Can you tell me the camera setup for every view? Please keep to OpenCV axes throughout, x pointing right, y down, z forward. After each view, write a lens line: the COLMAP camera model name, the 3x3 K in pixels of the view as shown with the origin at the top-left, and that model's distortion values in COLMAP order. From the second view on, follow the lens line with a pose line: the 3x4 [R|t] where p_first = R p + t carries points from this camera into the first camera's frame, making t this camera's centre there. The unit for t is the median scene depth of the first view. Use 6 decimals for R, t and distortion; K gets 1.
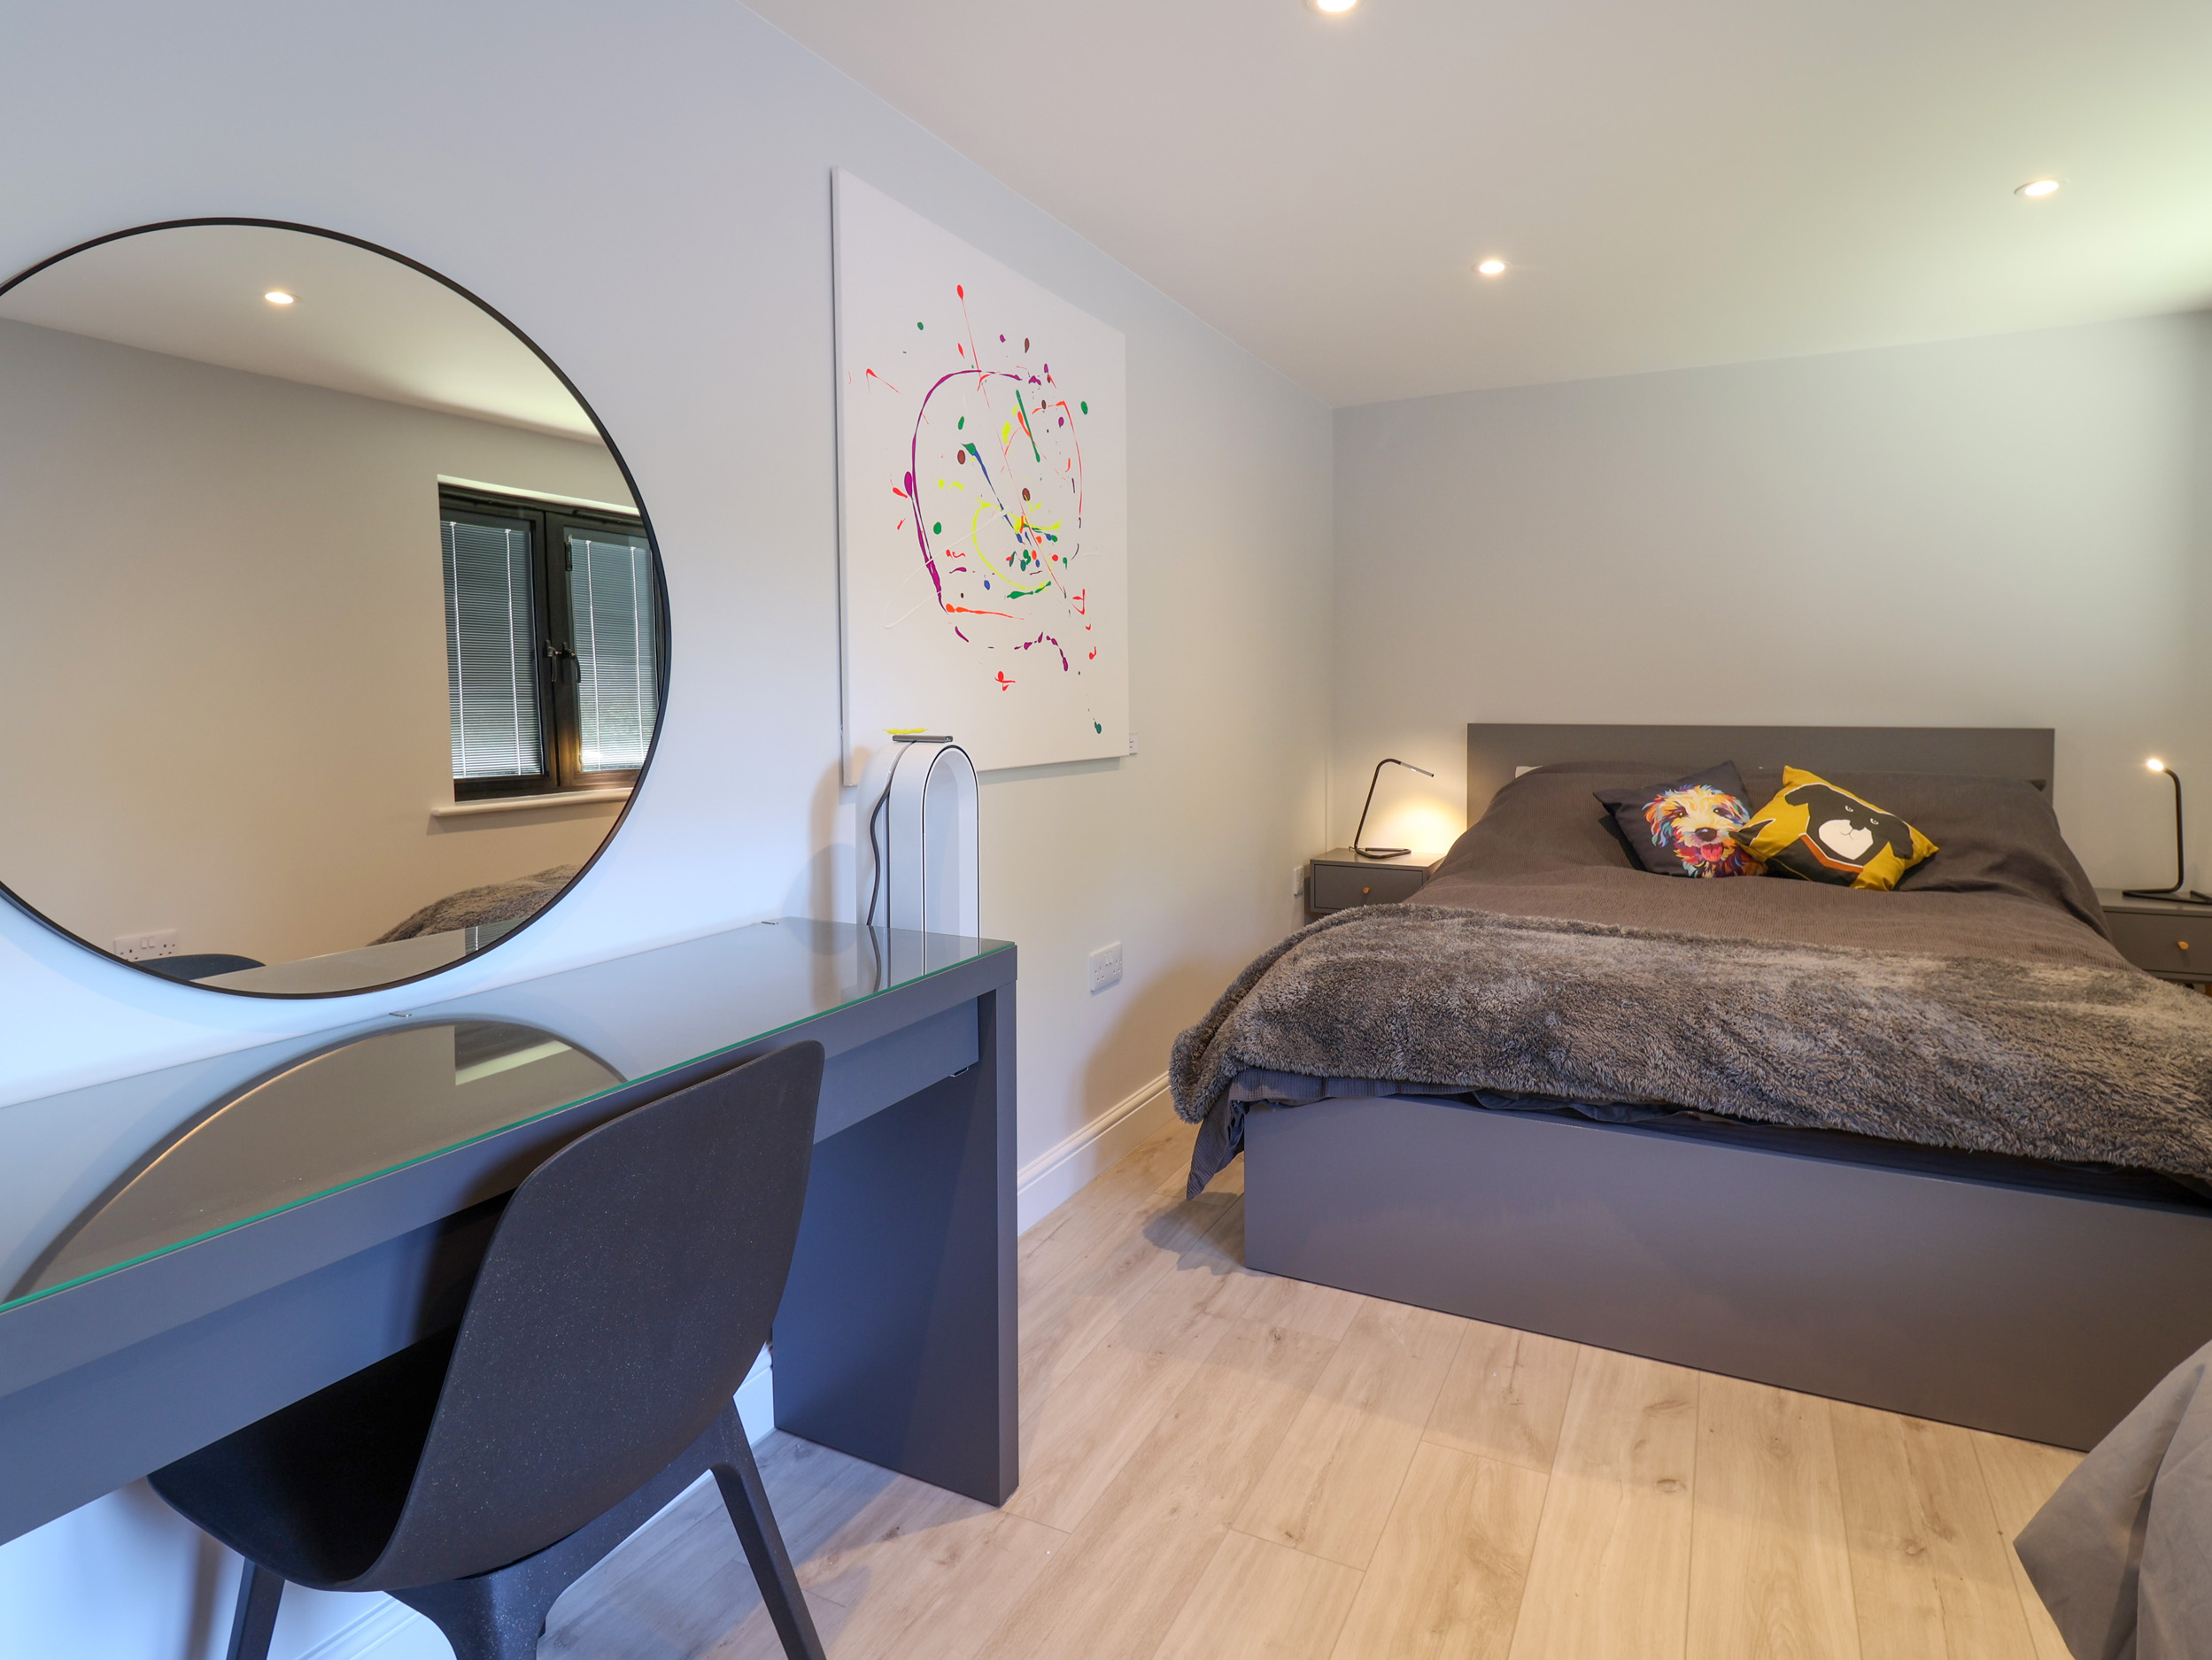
lens RADIAL K [[1193.9, 0, 1160.6], [0, 1193.9, 782.4], [0, 0, 1]] dist [-0.000157, -0.012371]
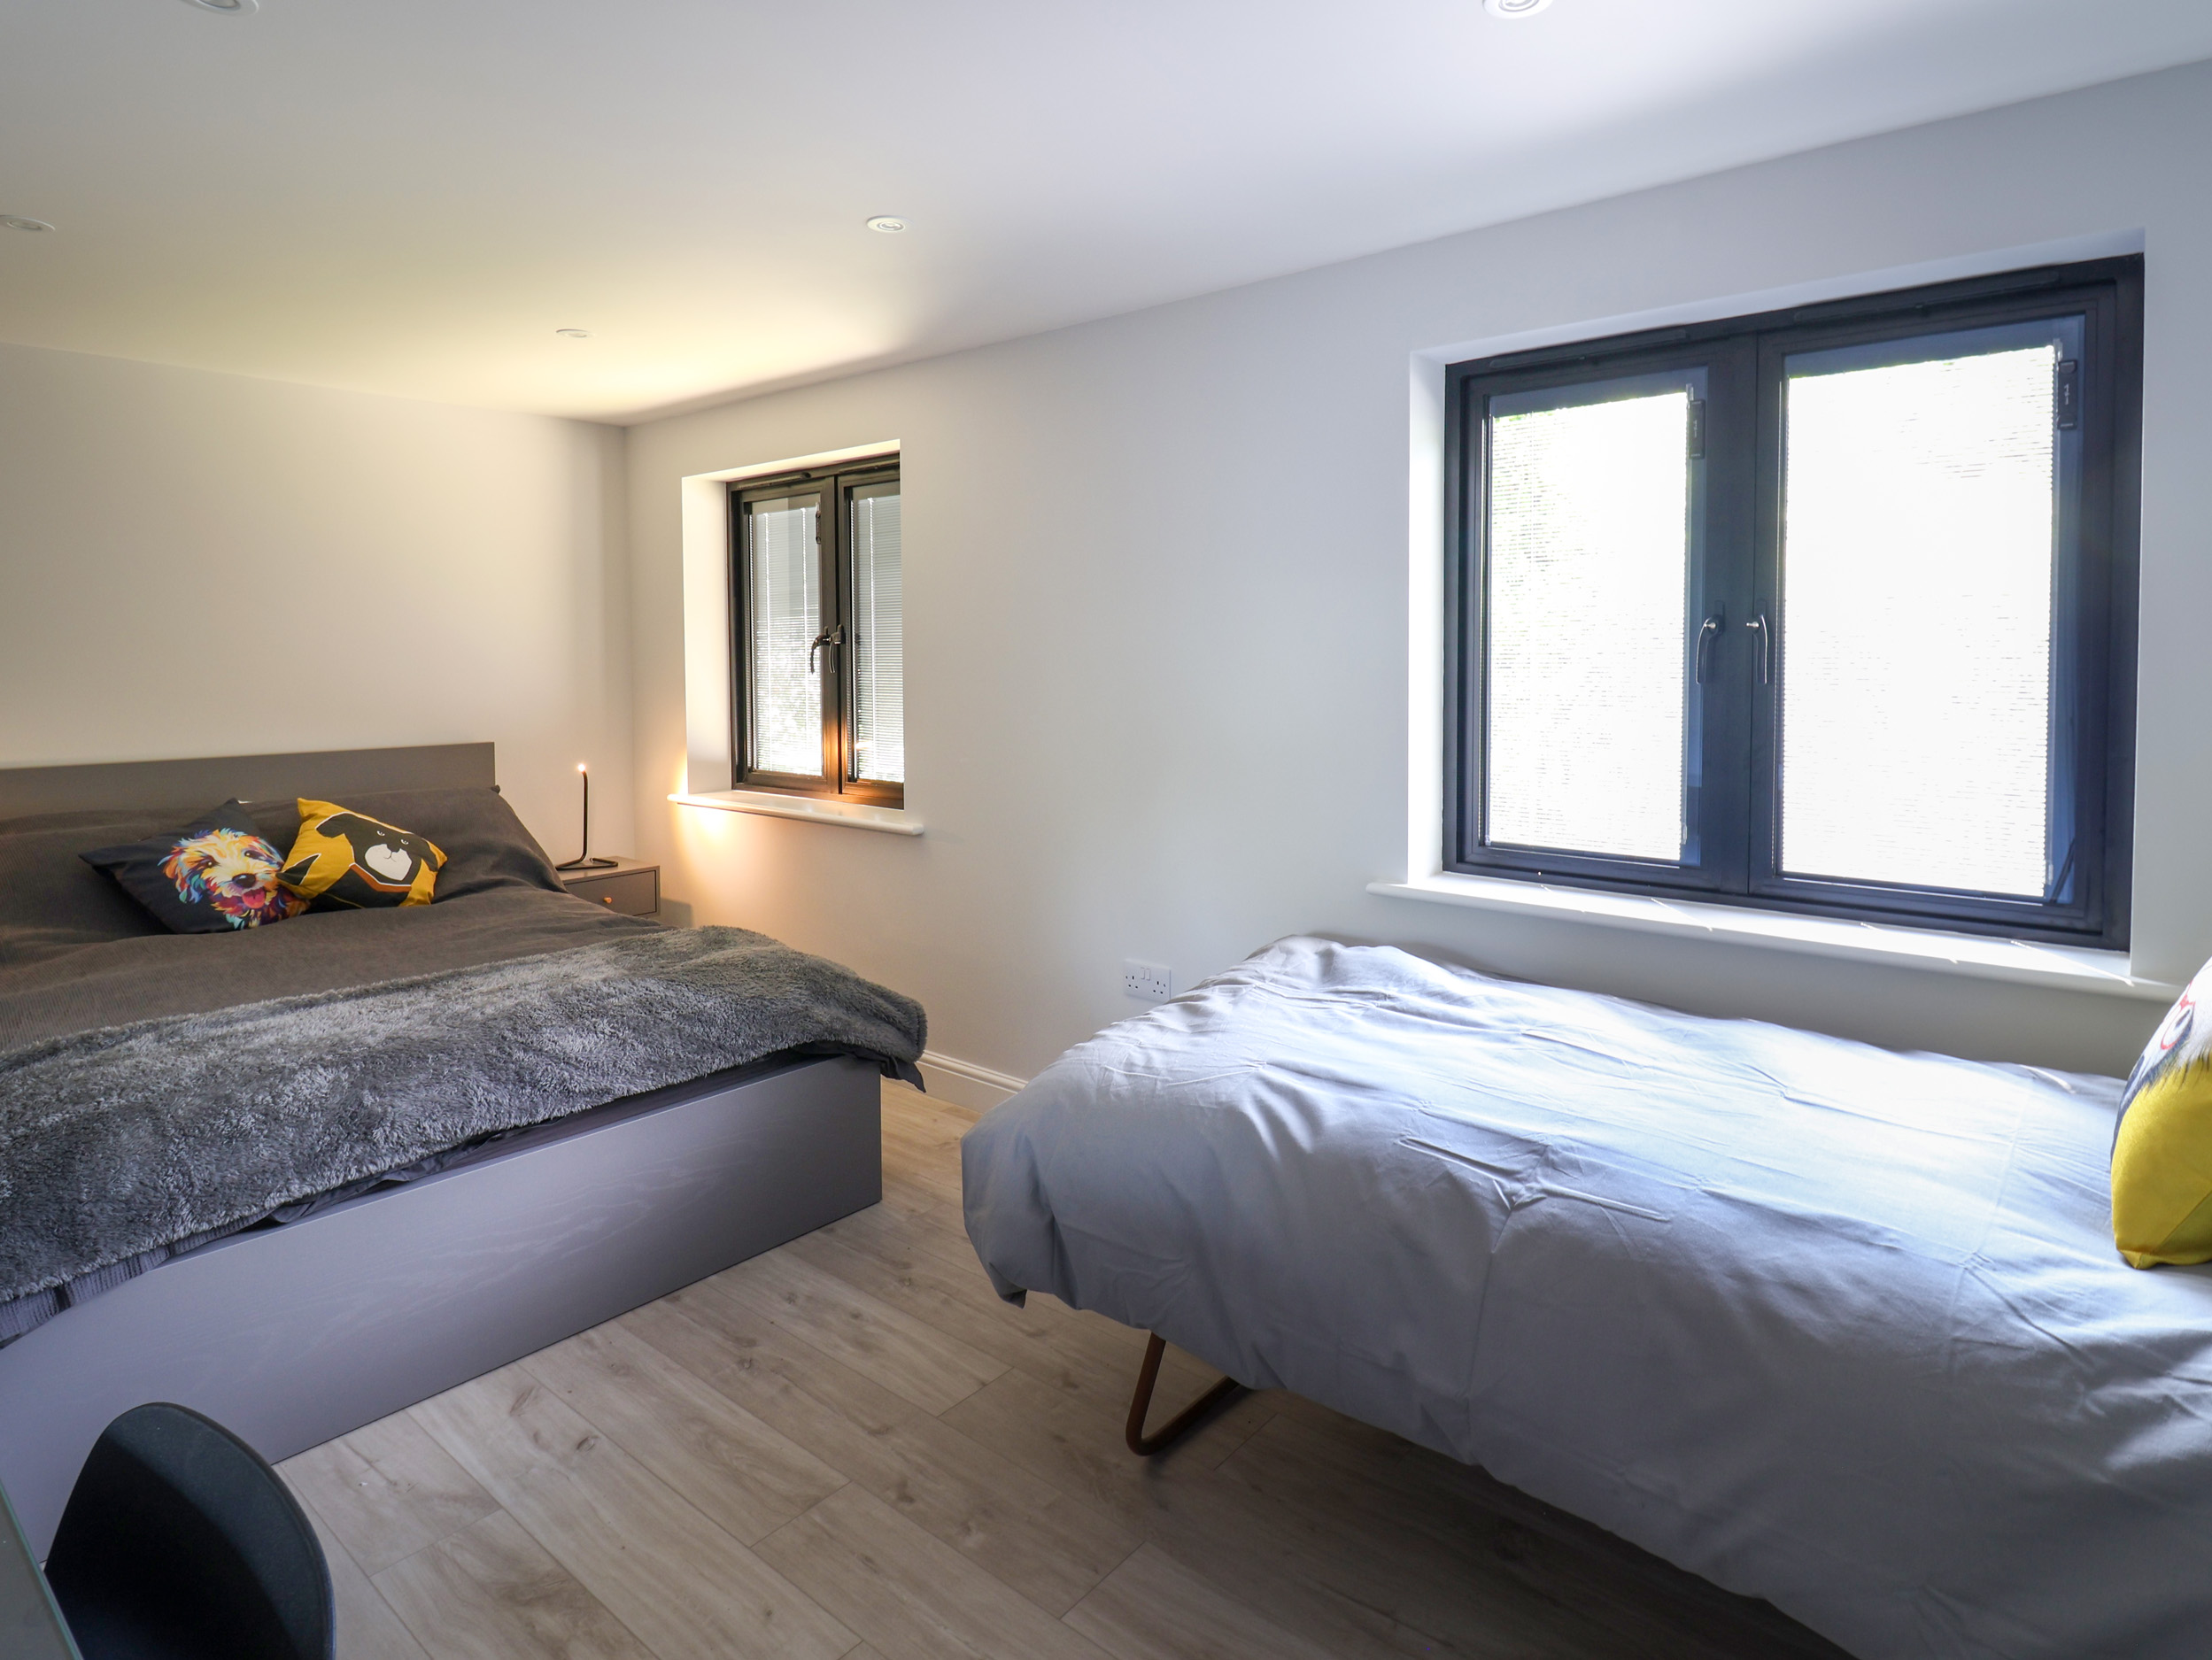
lens RADIAL K [[1193.9, 0, 1160.6], [0, 1193.9, 782.4], [0, 0, 1]] dist [-0.000157, -0.012371]
pose [[0.217085, -0.094818, 0.971537, -0.290447], [0.074754, 0.993963, 0.080303, -0.055602], [-0.973286, 0.055193, 0.222863, 0.094552]]
